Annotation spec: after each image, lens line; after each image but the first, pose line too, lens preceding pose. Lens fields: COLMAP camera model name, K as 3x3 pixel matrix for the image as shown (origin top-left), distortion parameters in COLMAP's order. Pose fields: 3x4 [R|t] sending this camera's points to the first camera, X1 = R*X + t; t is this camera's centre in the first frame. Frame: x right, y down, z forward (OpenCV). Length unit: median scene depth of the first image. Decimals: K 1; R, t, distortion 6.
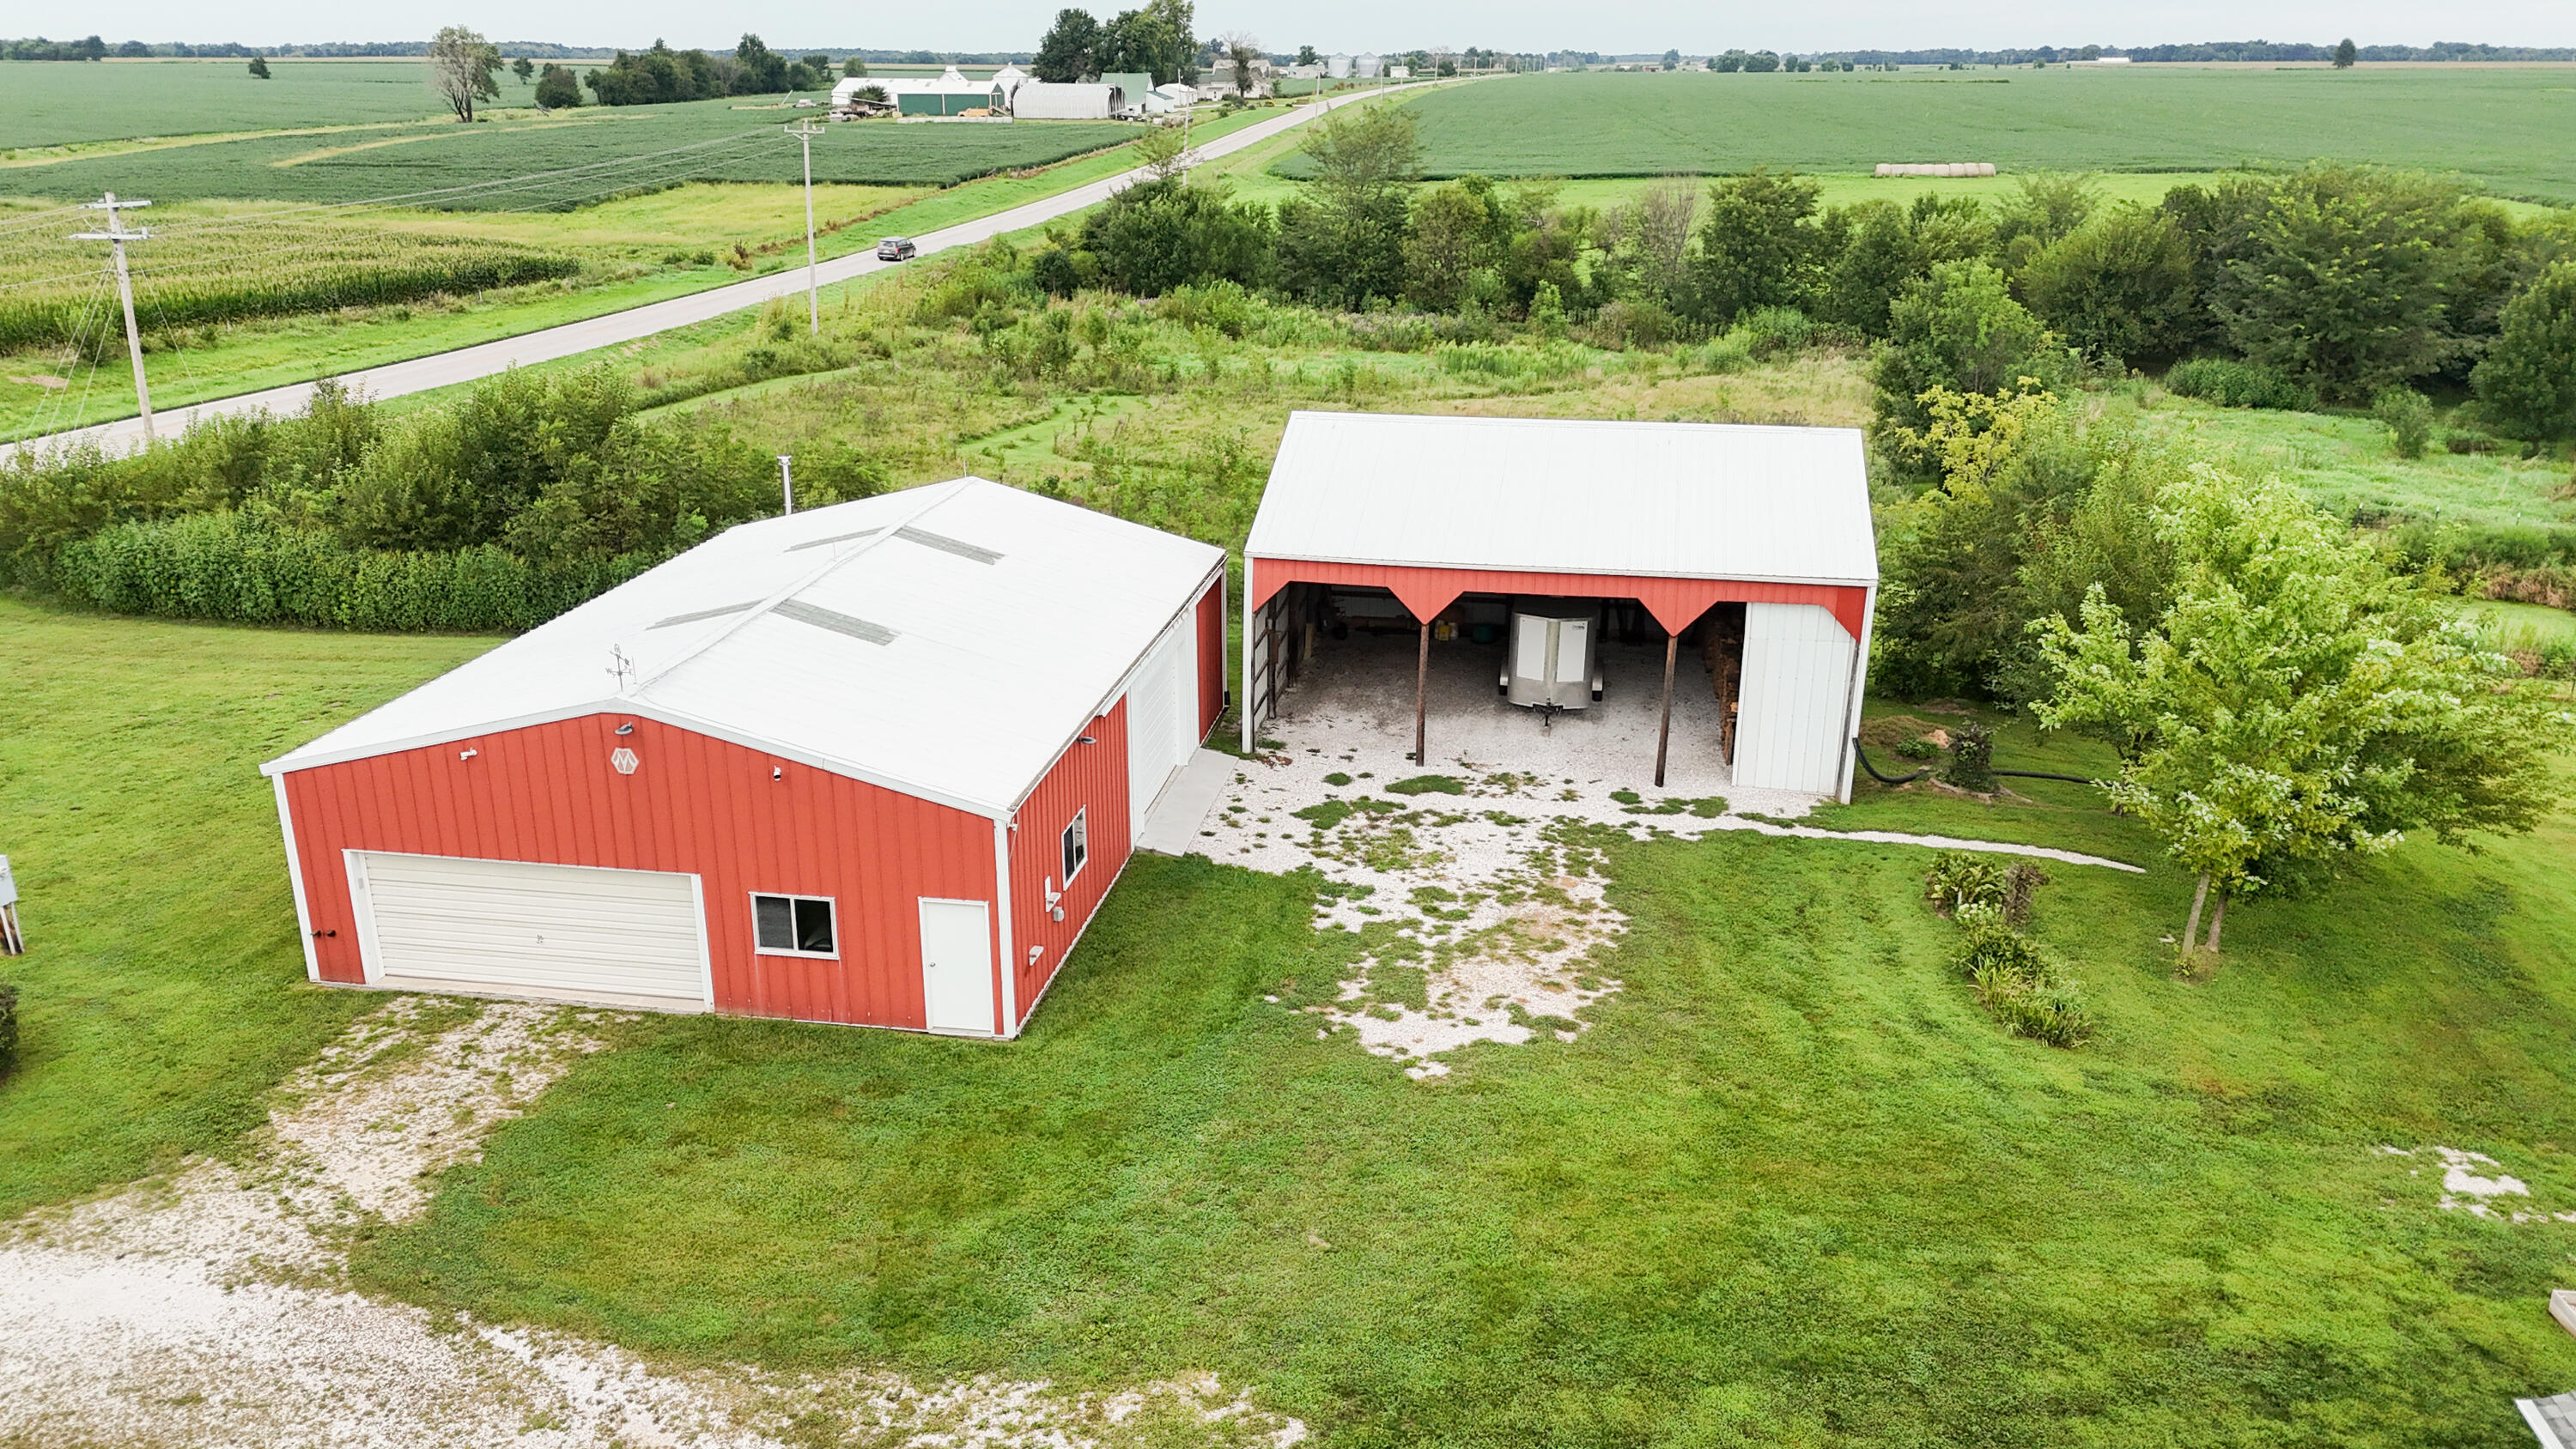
lens RADIAL K [[1893.0, 0, 1288.0], [0, 1893.0, 724.5], [0, 0, 1]] dist [0.093996, -0.100123]
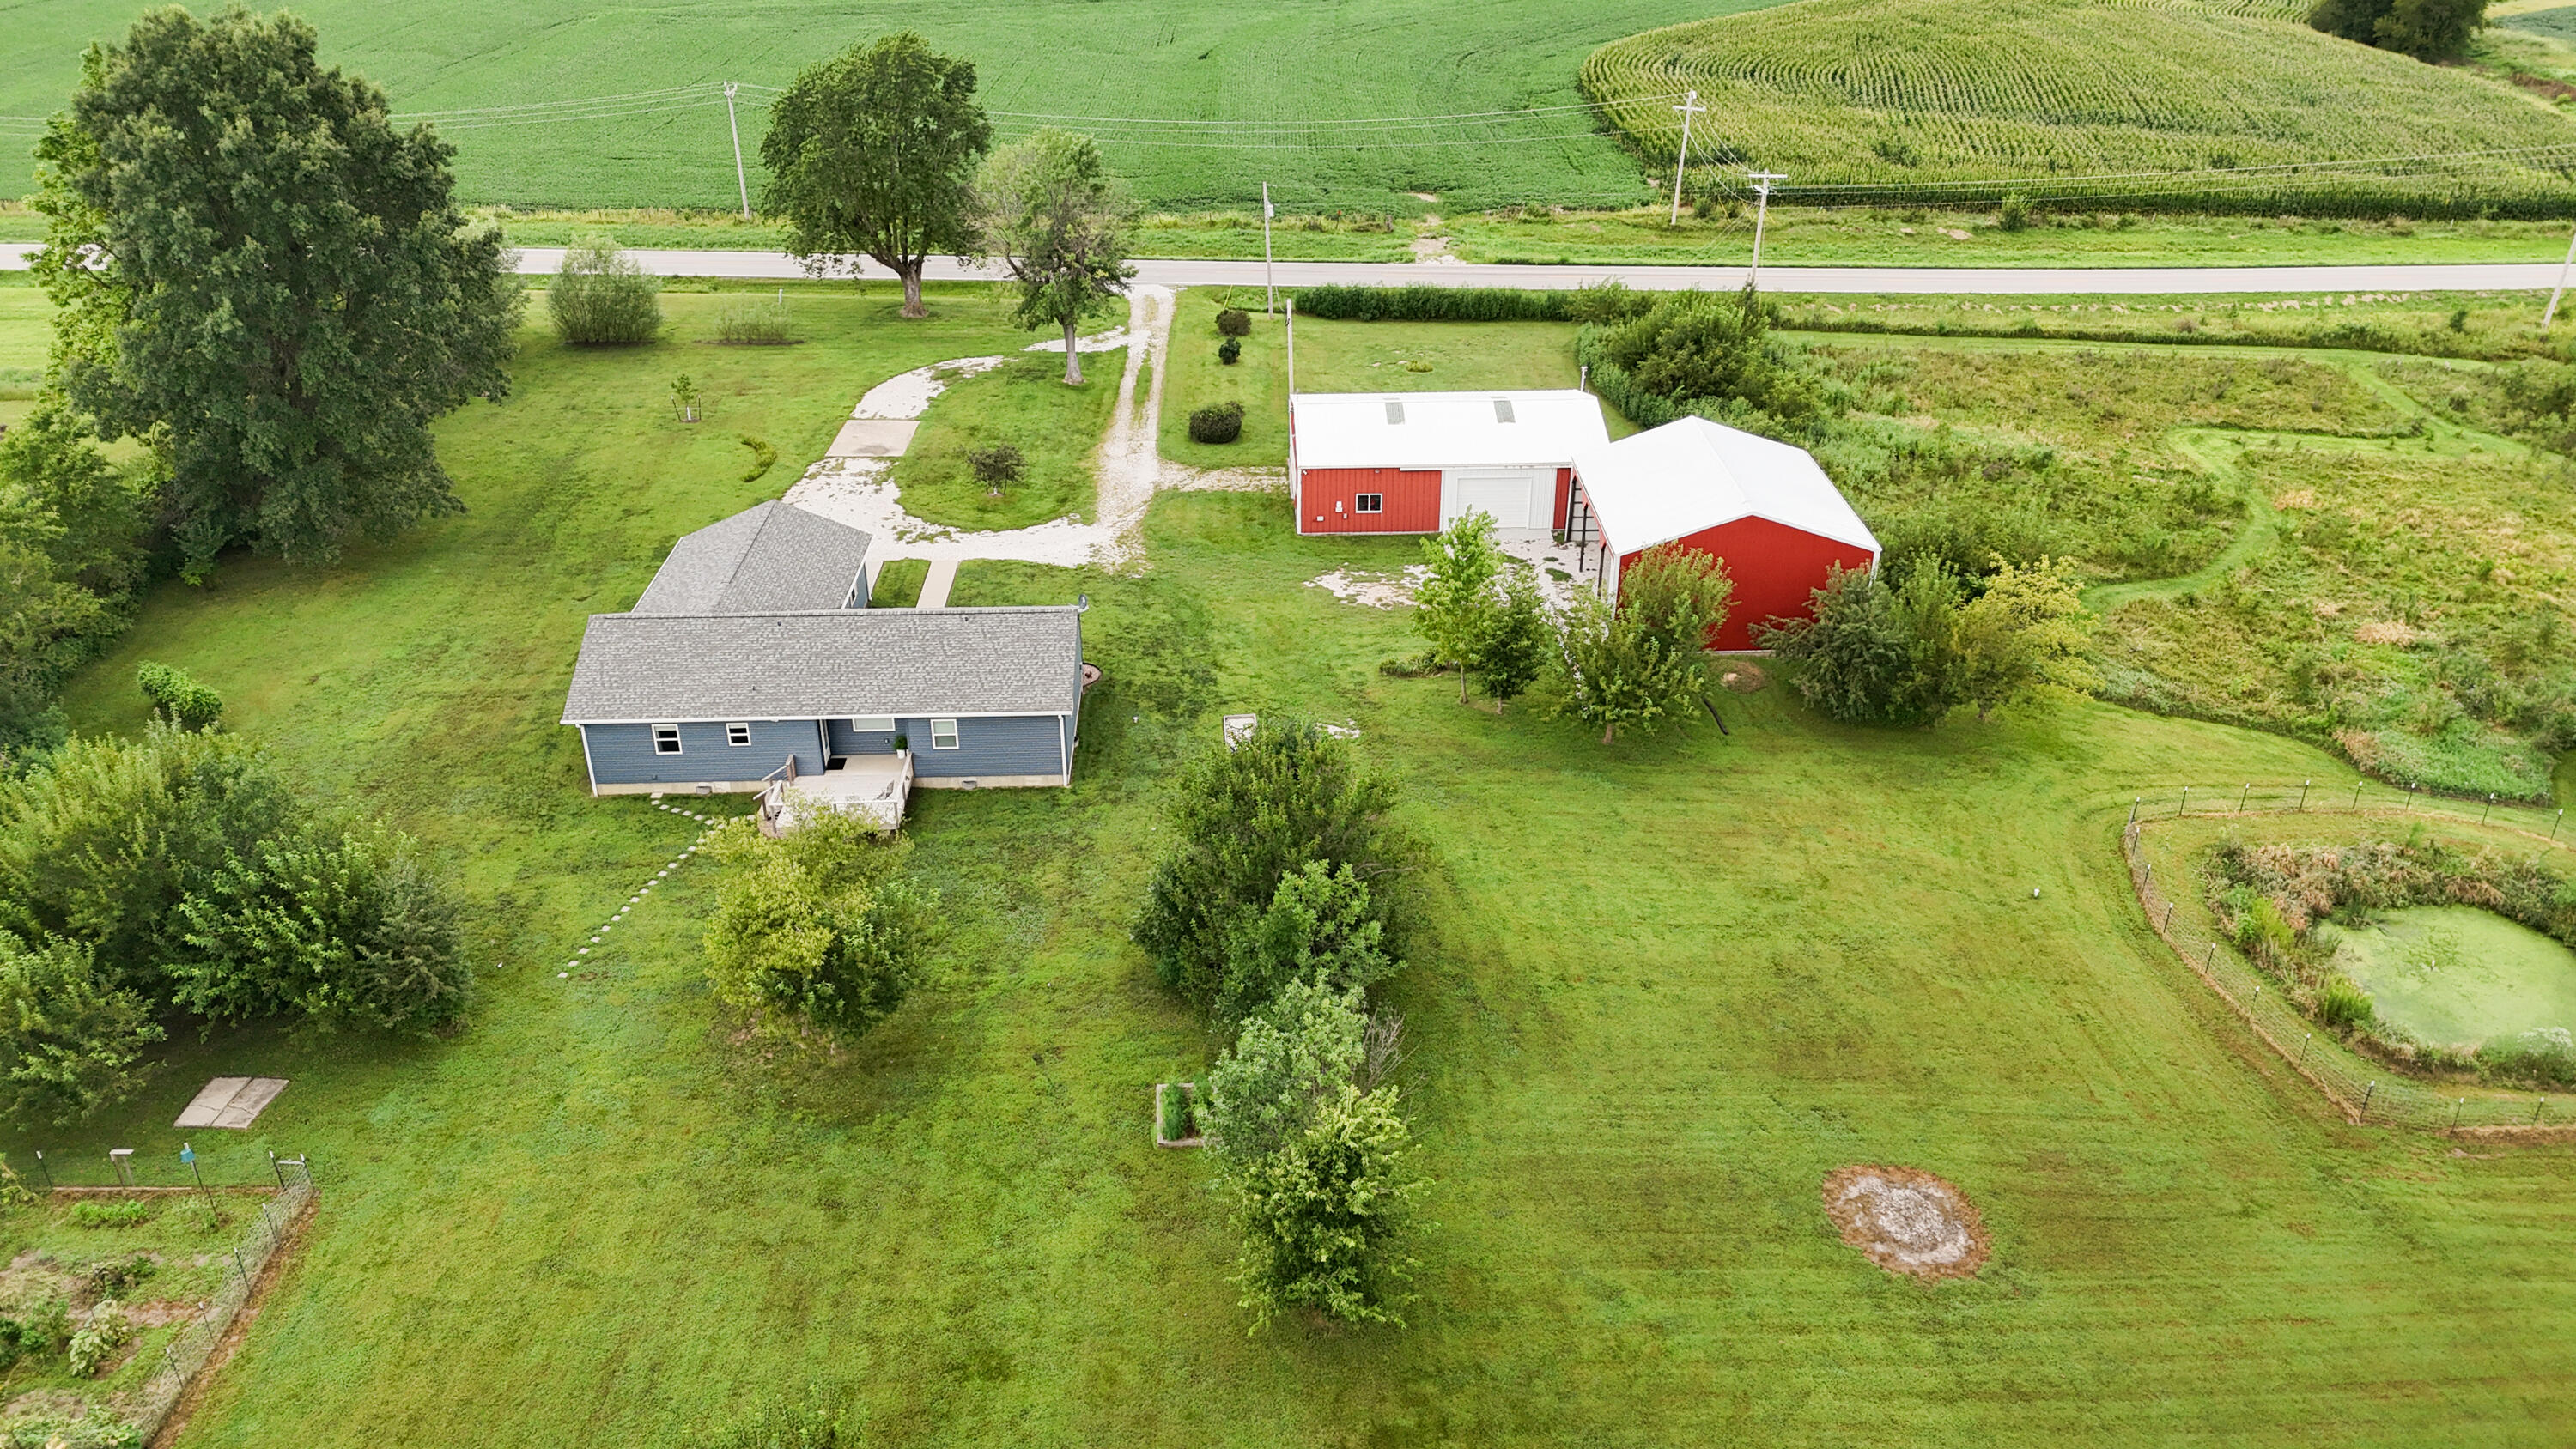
lens RADIAL K [[1893.0, 0, 1288.0], [0, 1893.0, 724.5], [0, 0, 1]] dist [0.093996, -0.100123]
pose [[0.200694, 0.452395, -0.868942, 2.370339], [-0.319181, 0.868786, 0.378595, -0.654269], [0.926199, 0.201368, 0.318756, -0.022857]]
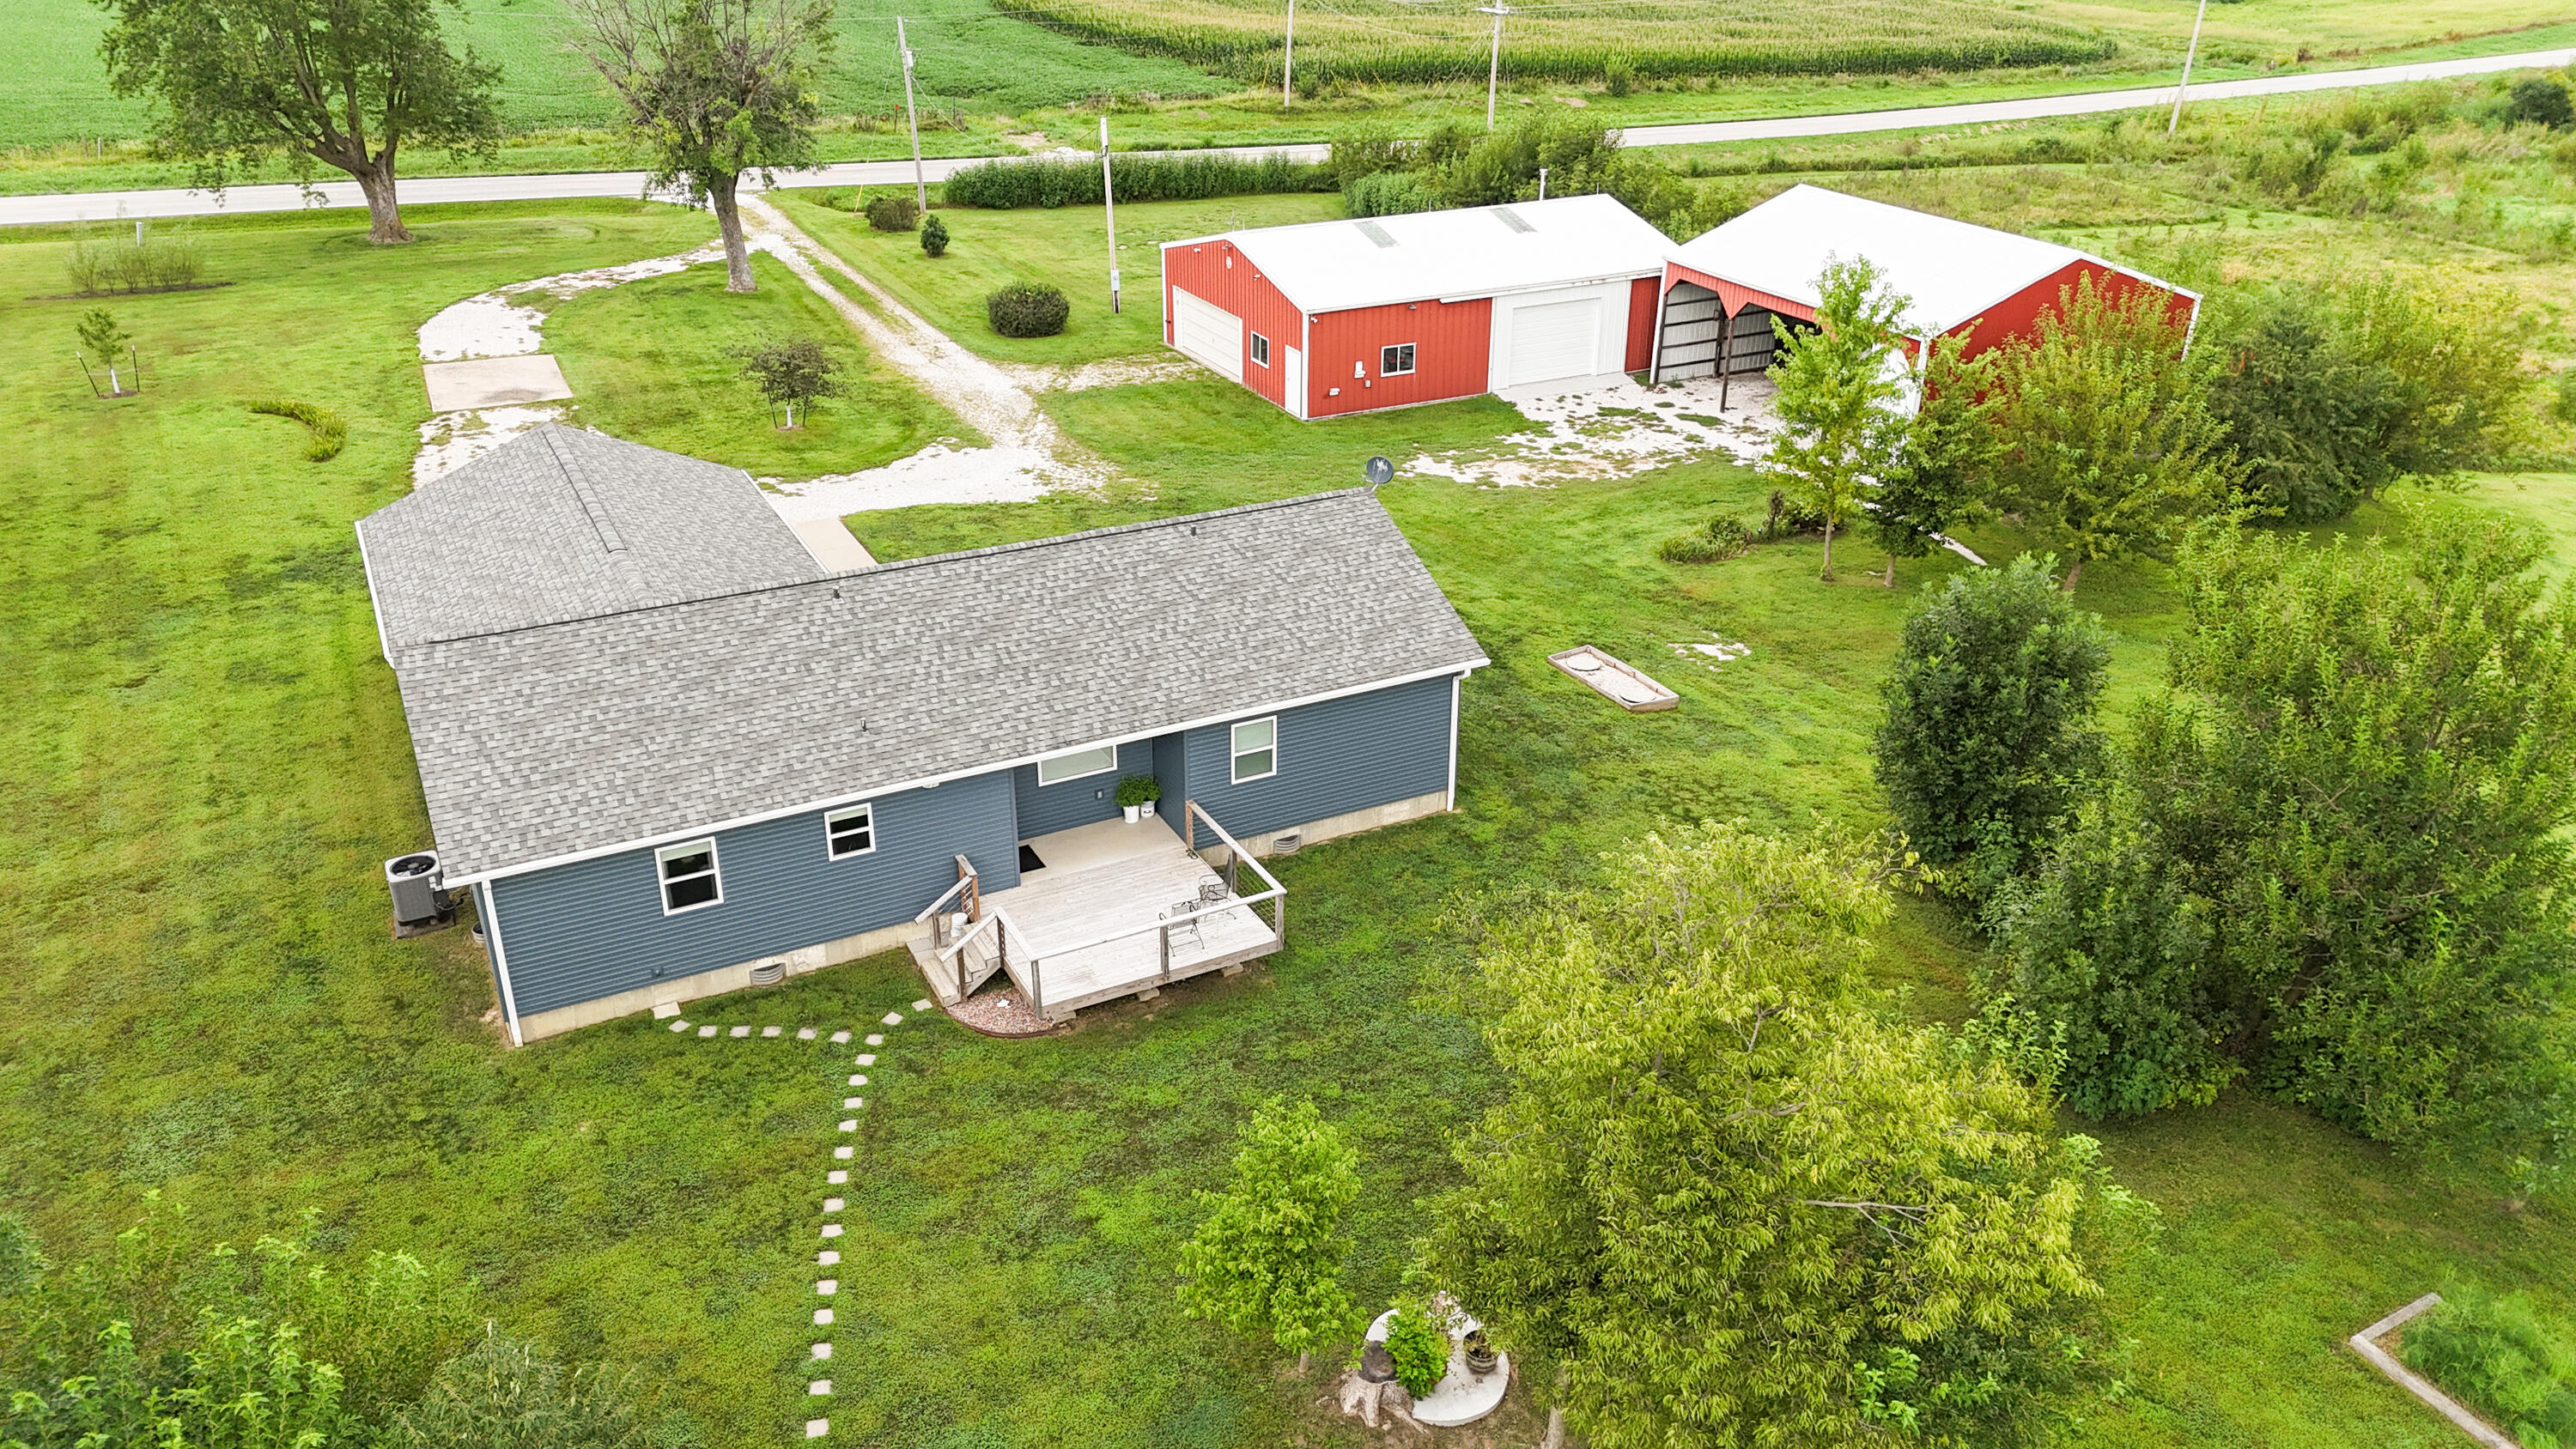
lens RADIAL K [[1895.4, 0, 1288.0], [0, 1895.4, 724.5], [0, 0, 1]] dist [0.074531, -0.065057]
pose [[0.601220, 0.345746, -0.720413, 1.258600], [-0.265750, 0.936744, 0.227788, -0.001155], [0.753600, 0.054499, 0.655071, -0.359477]]
